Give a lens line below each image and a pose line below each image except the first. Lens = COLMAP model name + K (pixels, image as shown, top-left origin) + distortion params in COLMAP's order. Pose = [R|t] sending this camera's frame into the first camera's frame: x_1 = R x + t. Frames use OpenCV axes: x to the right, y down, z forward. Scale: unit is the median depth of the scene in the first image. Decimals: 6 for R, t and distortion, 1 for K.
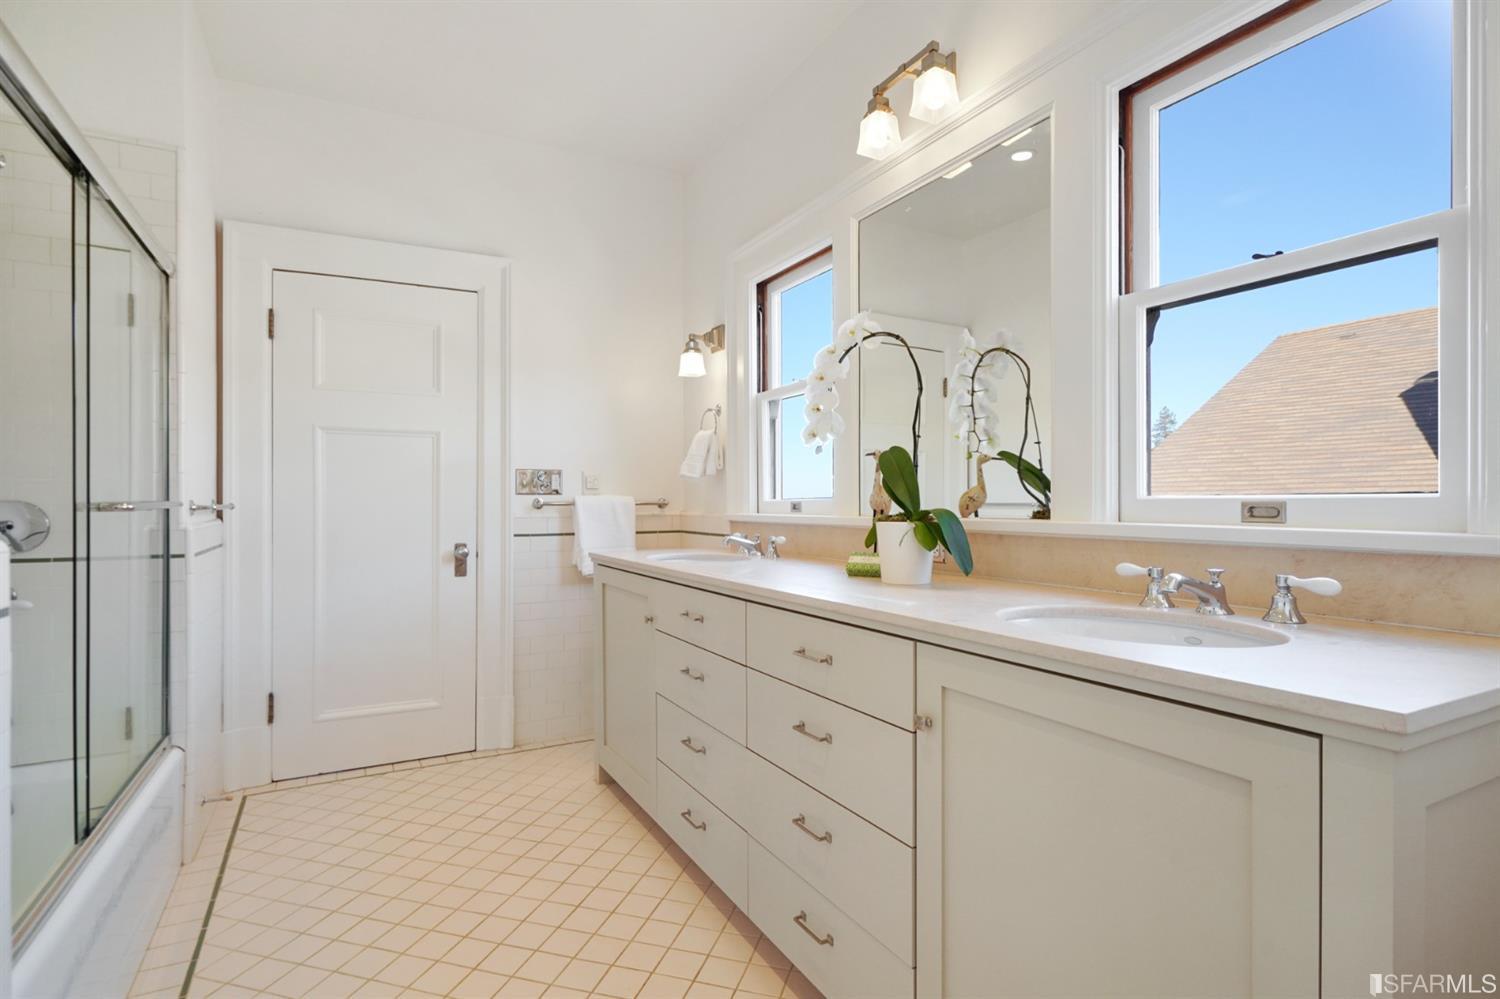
lens RADIAL K [[738.9, 0, 748.8], [0, 738.9, 501.2], [0, 0, 1]] dist [-0.000813, -0.000098]
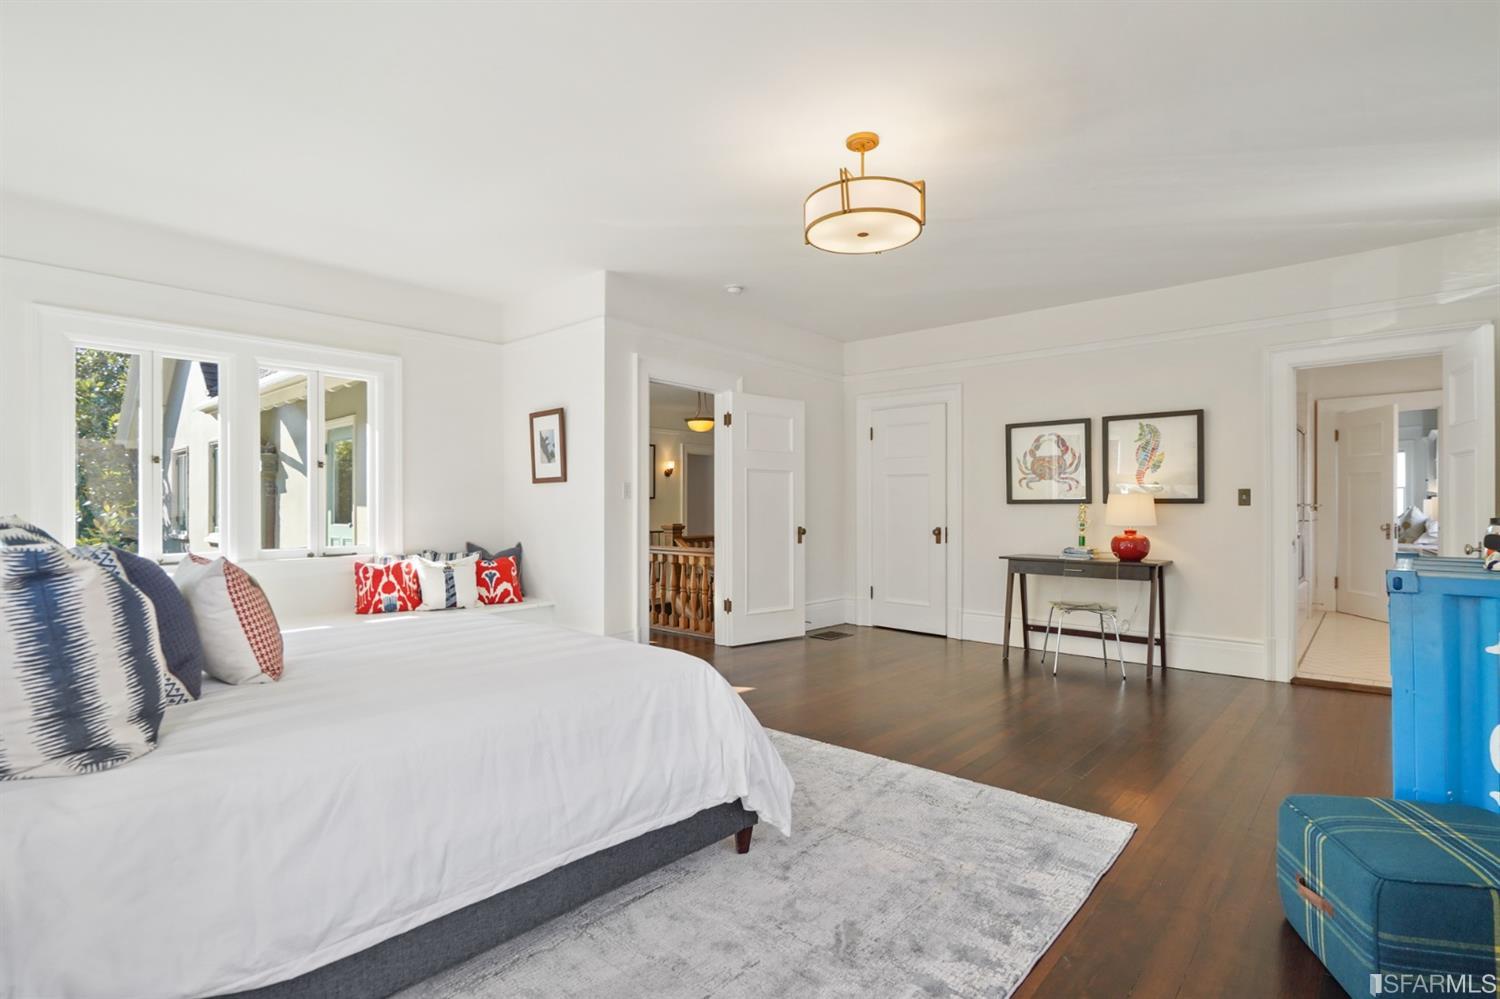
lens RADIAL K [[738.9, 0, 750.5], [0, 738.9, 501.9], [0, 0, 1]] dist [-0.000813, -0.000098]
pose [[0.353772, -0.001641, -0.935330, 1.073104], [0.000683, 0.999999, -0.001496, -0.002683], [0.935331, -0.000110, 0.353773, -1.880242]]
